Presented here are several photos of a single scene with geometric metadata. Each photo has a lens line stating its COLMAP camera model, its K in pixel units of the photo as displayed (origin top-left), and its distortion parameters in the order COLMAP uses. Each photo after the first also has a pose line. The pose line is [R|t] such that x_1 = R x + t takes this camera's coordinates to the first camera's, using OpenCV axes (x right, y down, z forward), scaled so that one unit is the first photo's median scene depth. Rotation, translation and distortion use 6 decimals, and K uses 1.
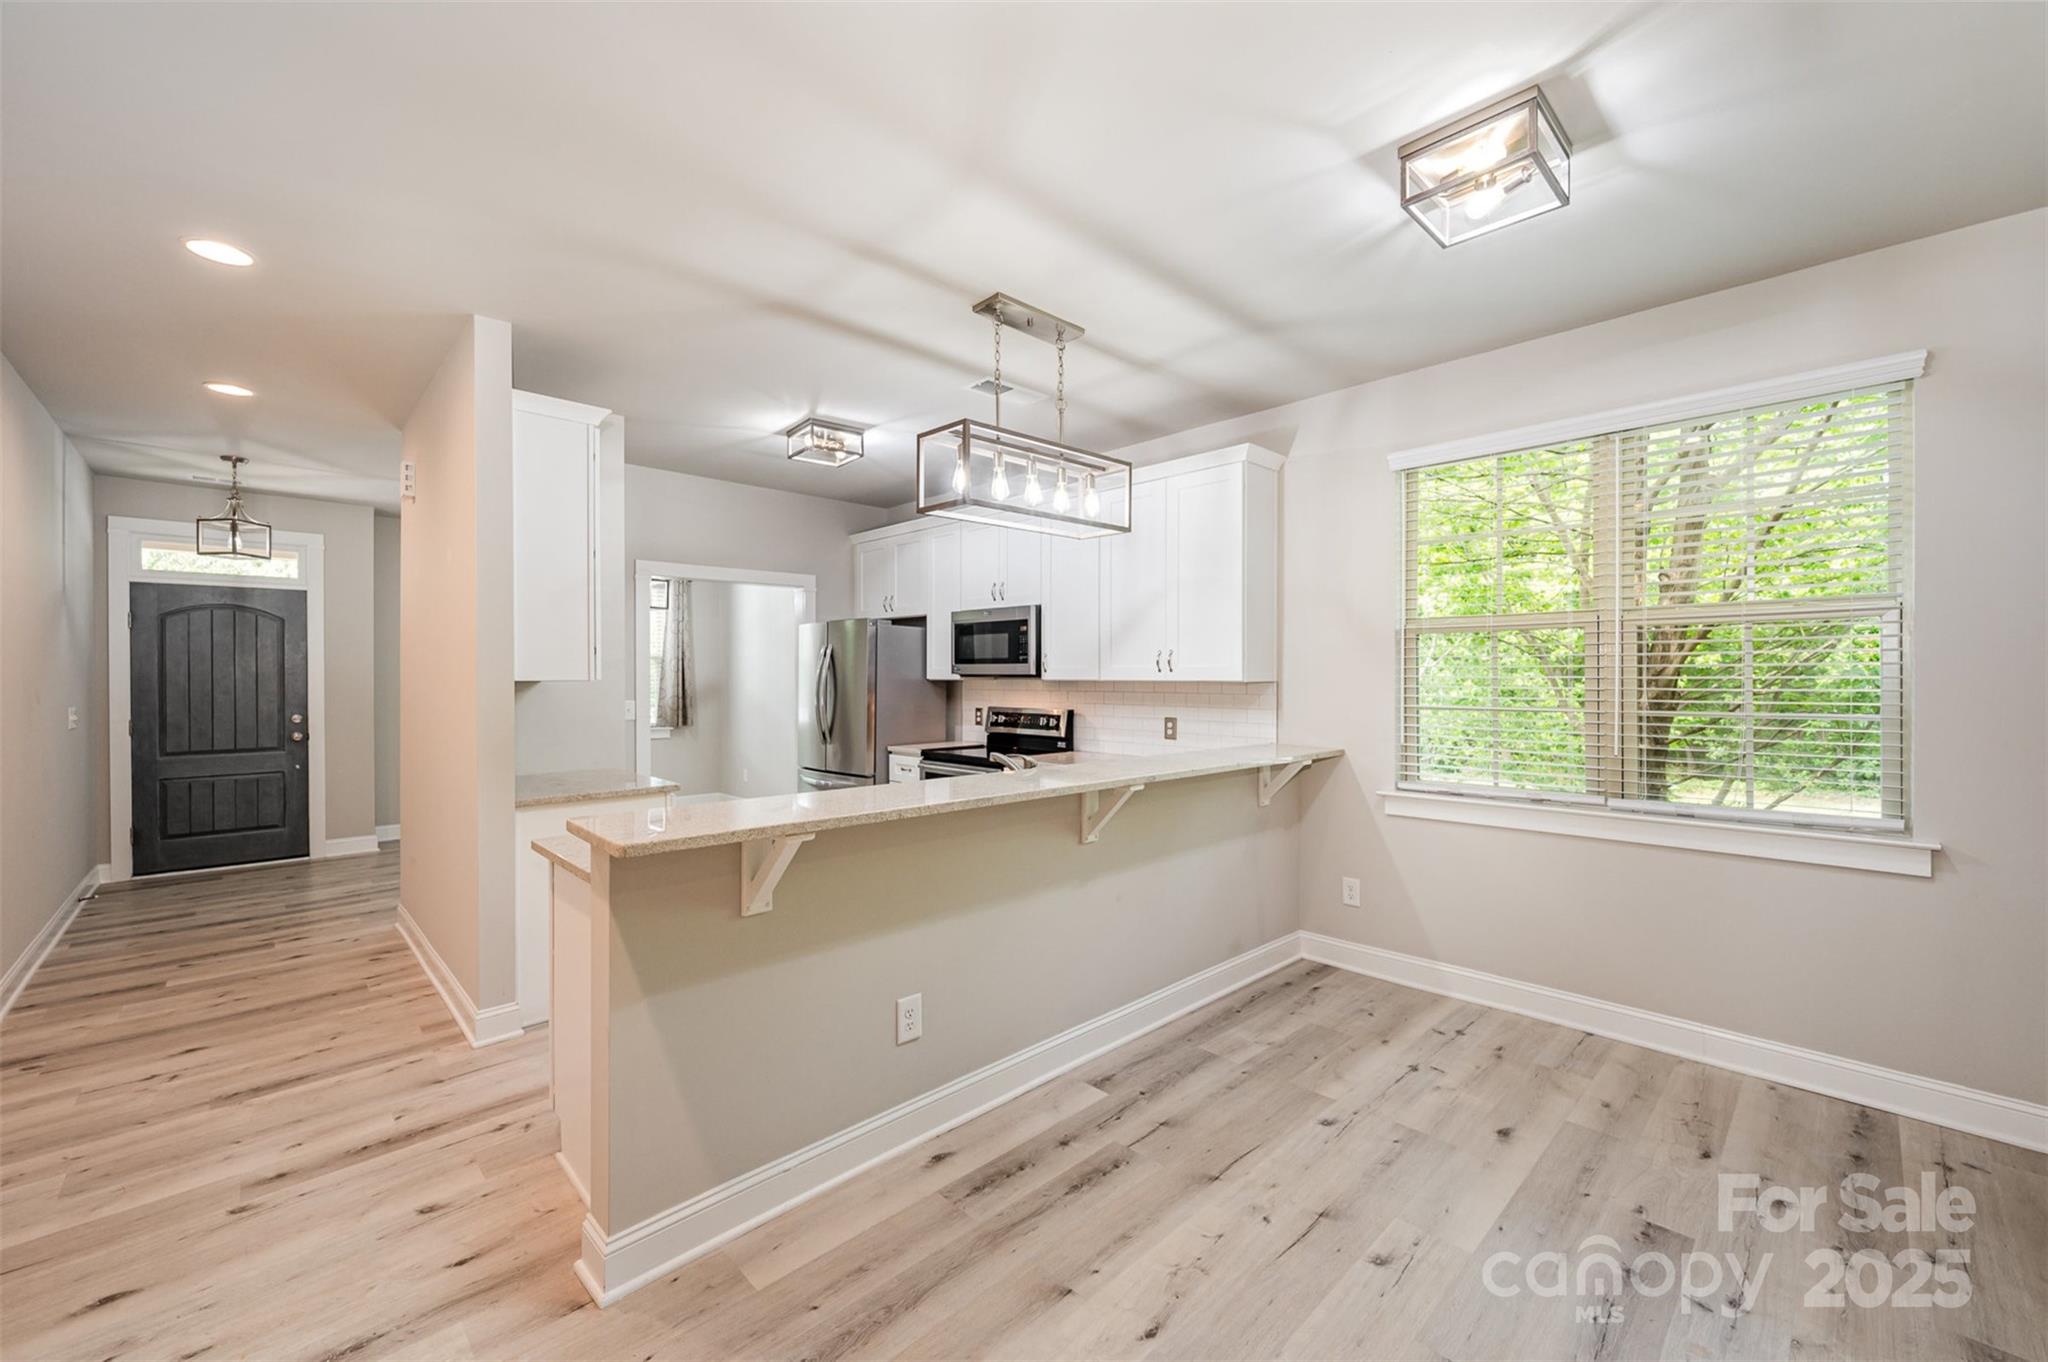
lens RADIAL K [[816.8, 0, 1027.8], [0, 816.8, 677.5], [0, 0, 1]] dist [0.000115, -0.000449]
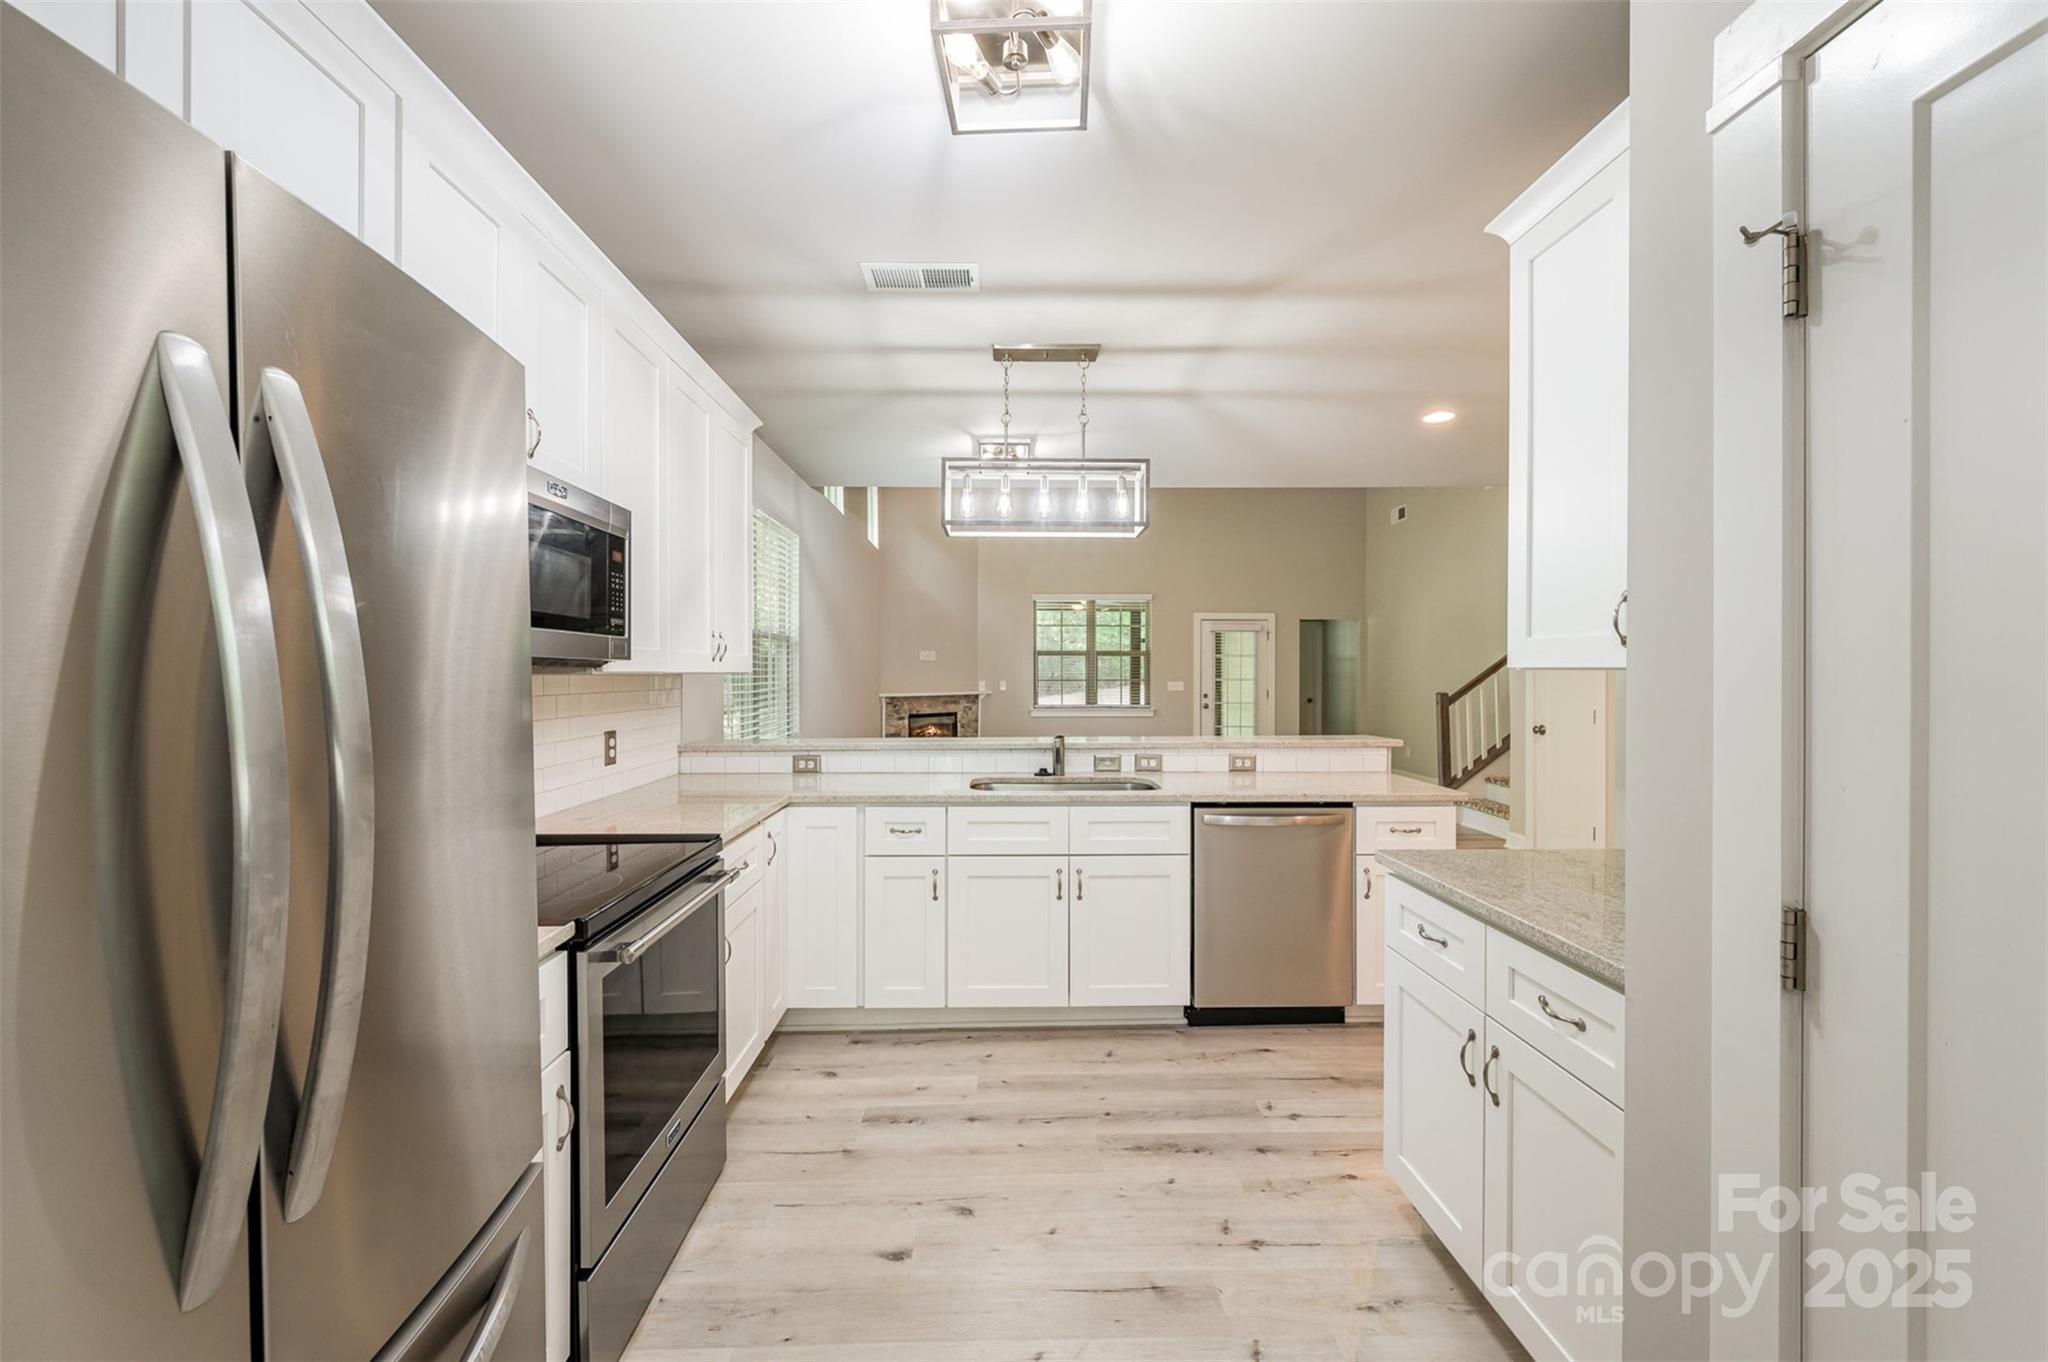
lens RADIAL K [[816.8, 0, 1025.3], [0, 816.8, 669.4], [0, 0, 1]] dist [0.000115, -0.000449]
pose [[-0.738373, 0.005651, 0.674369, -0.671475], [0.003082, 0.999983, -0.005006, 0.006942], [-0.674385, -0.001618, -0.738378, 1.687785]]
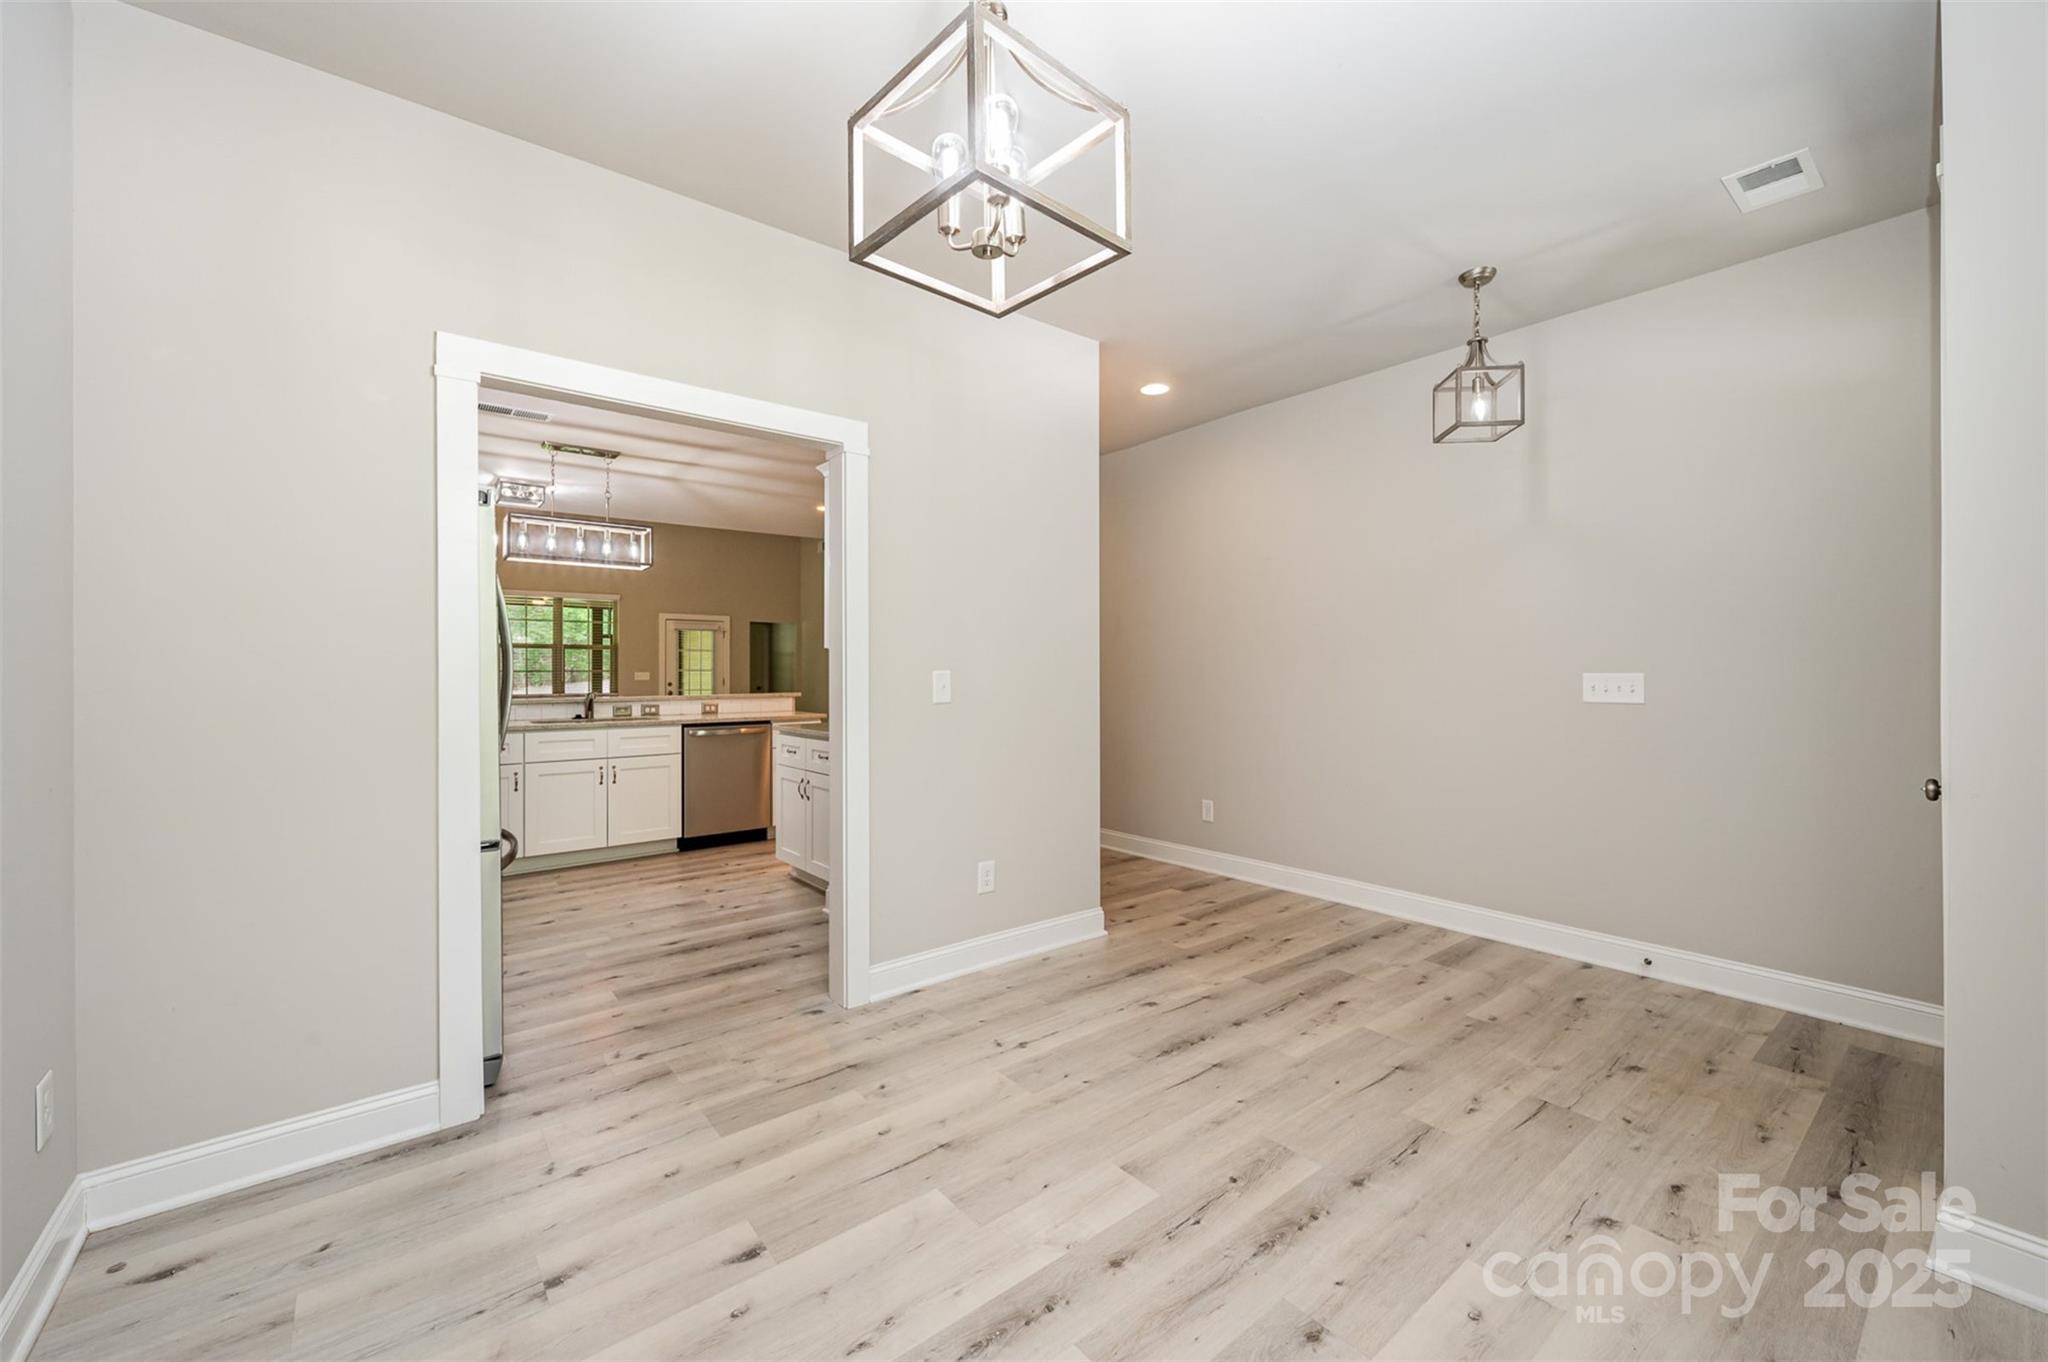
lens RADIAL K [[816.8, 0, 1018.1], [0, 816.8, 665.9], [0, 0, 1]] dist [0.000115, -0.000449]
pose [[-0.994581, 0.006682, 0.103754, -1.030816], [0.006047, 0.999961, -0.006432, 0.048129], [-0.103793, -0.005769, -0.994582, 2.443173]]
